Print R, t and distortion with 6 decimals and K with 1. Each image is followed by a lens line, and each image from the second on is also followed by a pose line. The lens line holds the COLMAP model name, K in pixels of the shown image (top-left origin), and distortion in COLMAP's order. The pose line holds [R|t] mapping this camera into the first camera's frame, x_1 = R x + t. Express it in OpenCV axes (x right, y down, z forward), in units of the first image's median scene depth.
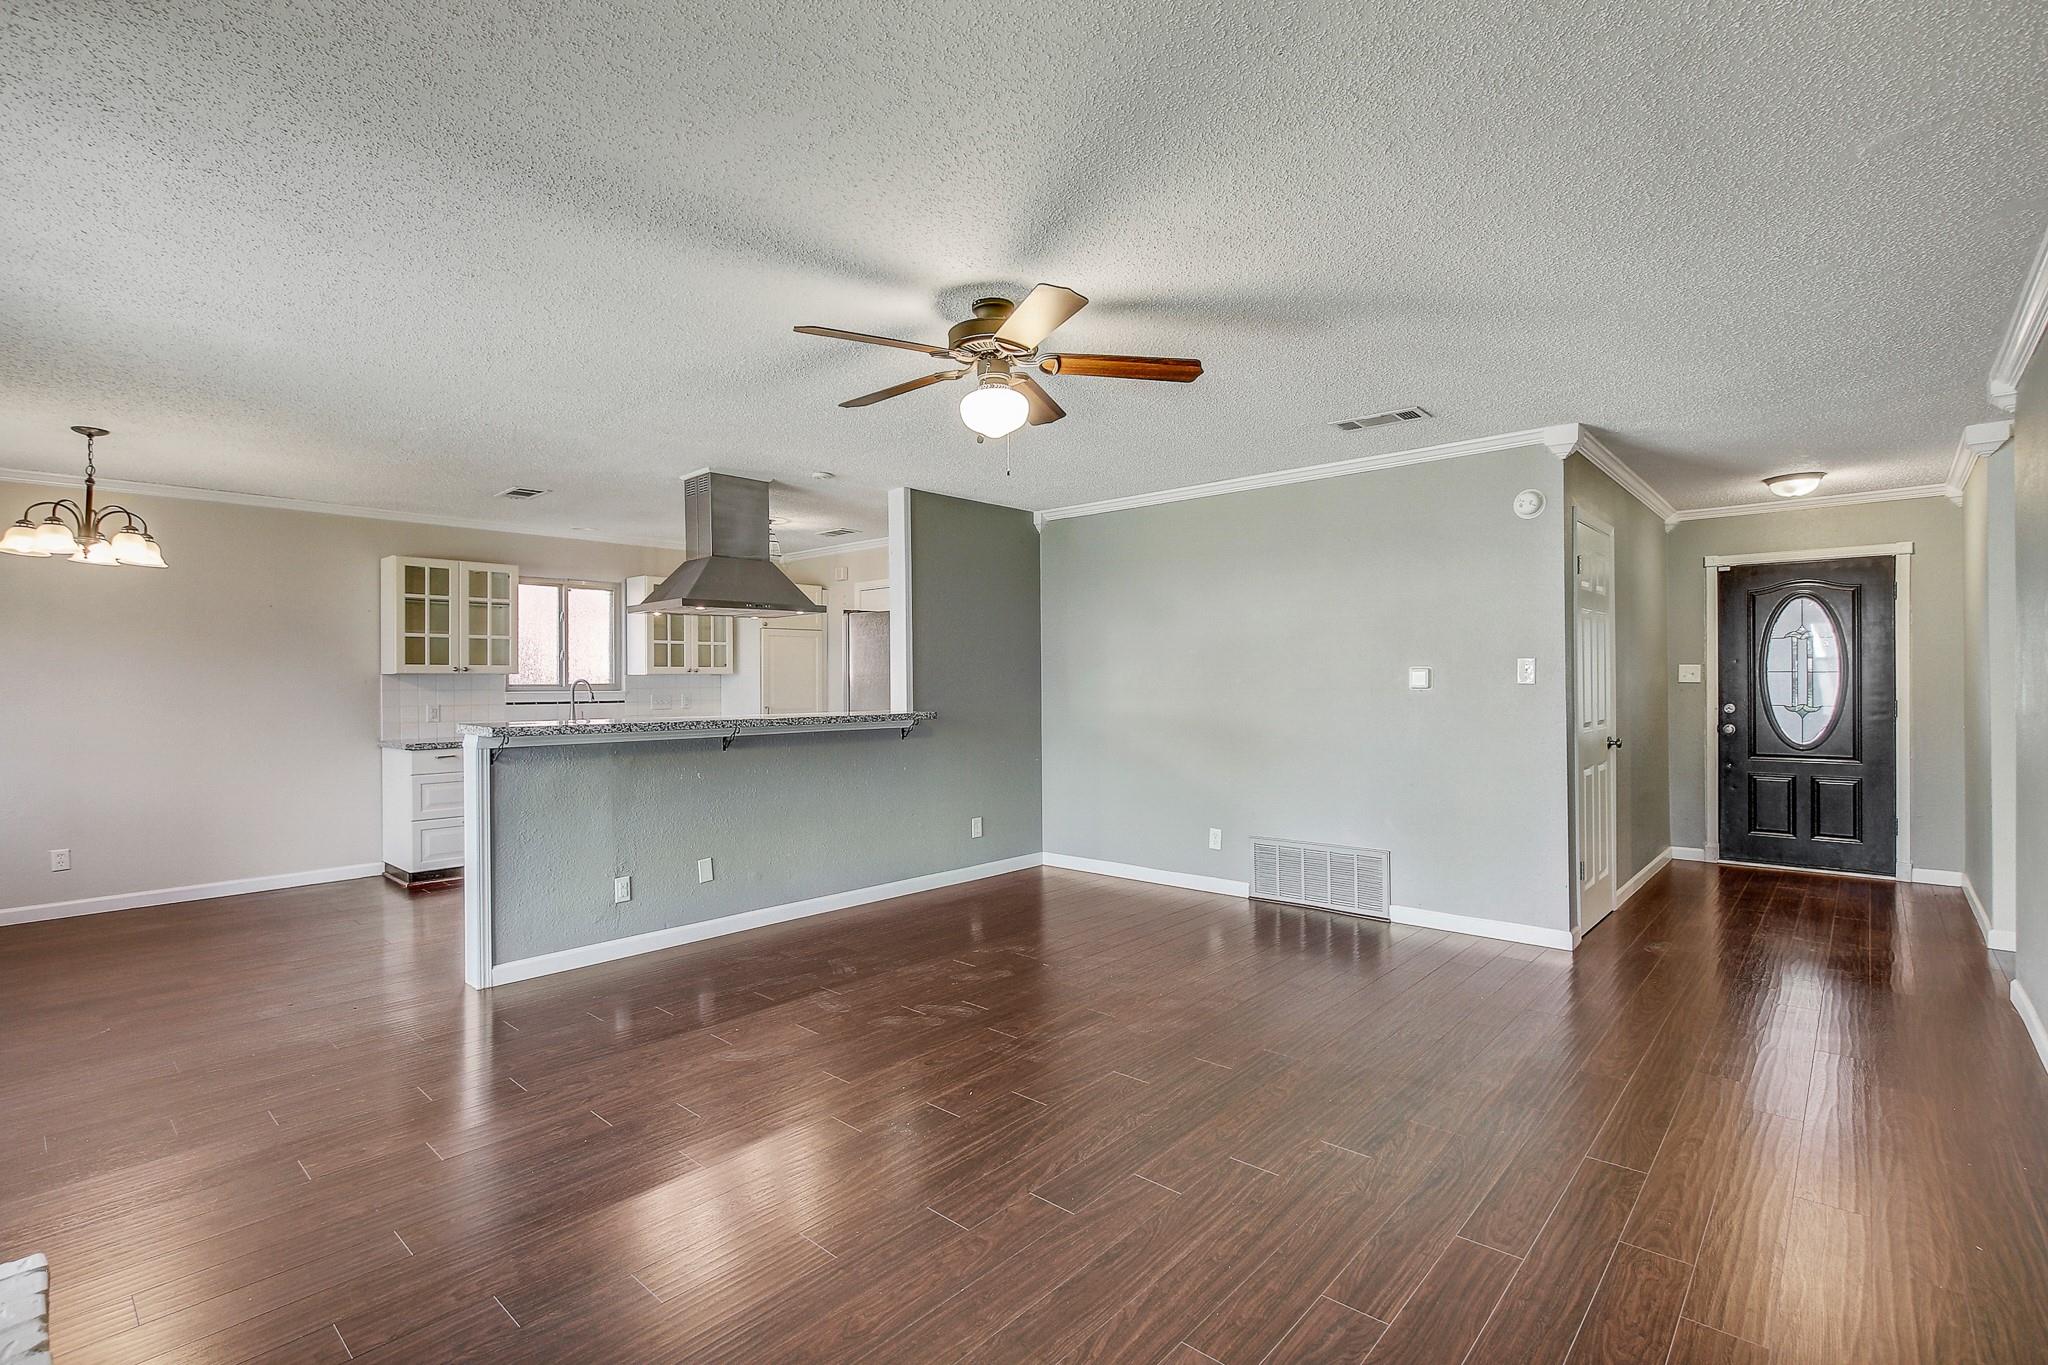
lens RADIAL K [[943.2, 0, 1015.1], [0, 943.2, 682.9], [0, 0, 1]] dist [-0.003075, -0.000154]
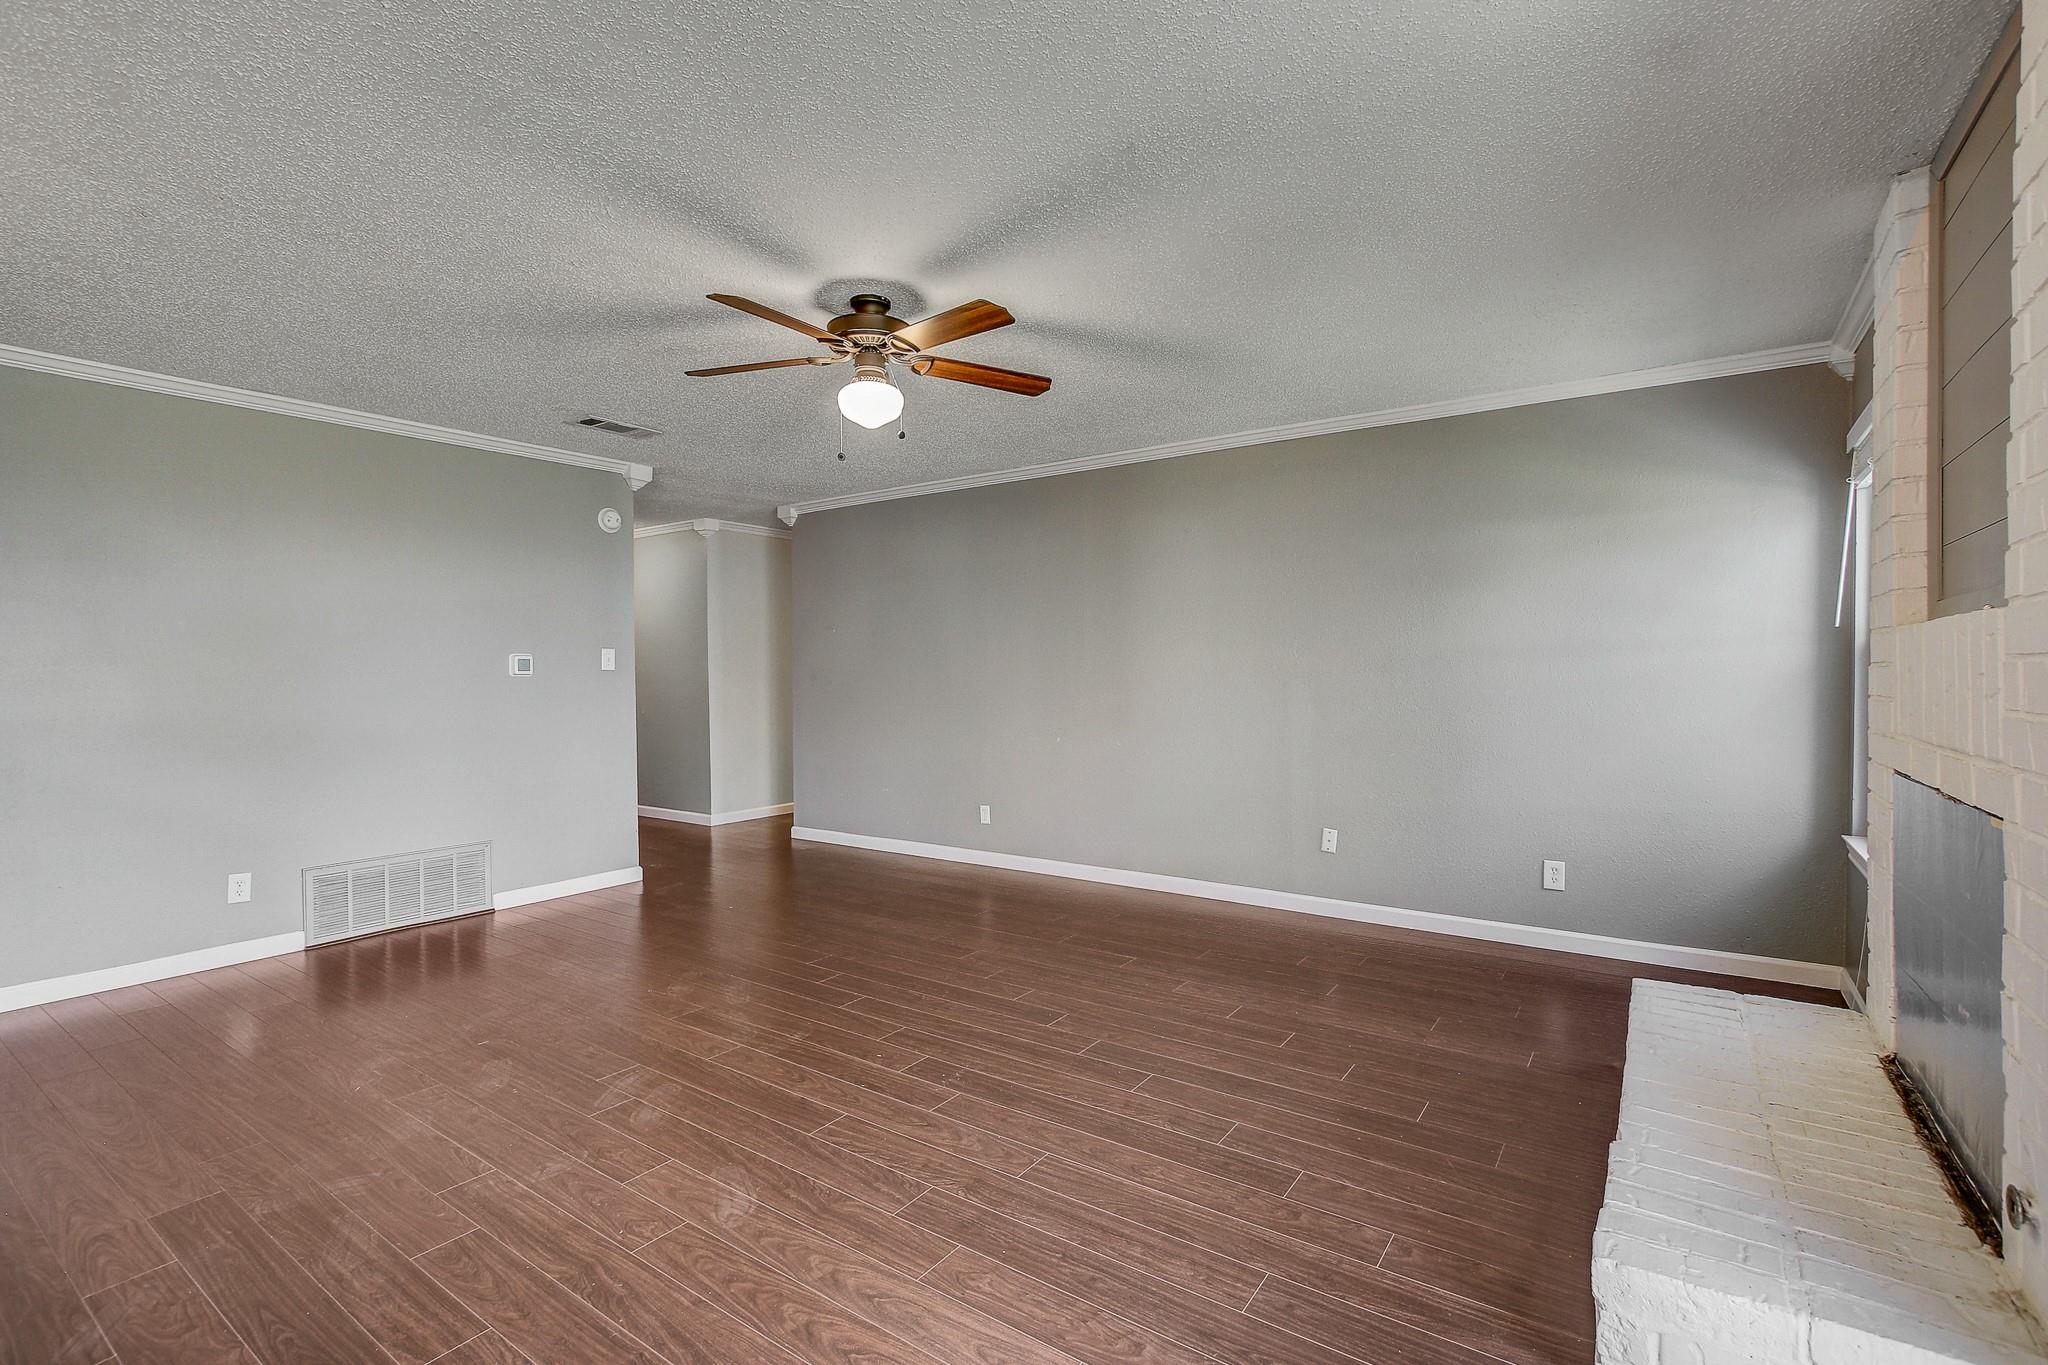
lens RADIAL K [[943.2, 0, 1012.3], [0, 943.2, 676.5], [0, 0, 1]] dist [-0.003075, -0.000154]
pose [[-0.117175, 0.000351, 0.993111, -0.633507], [0.008216, 0.999966, 0.000616, 0.011191], [-0.993077, 0.008232, -0.117174, 0.564609]]
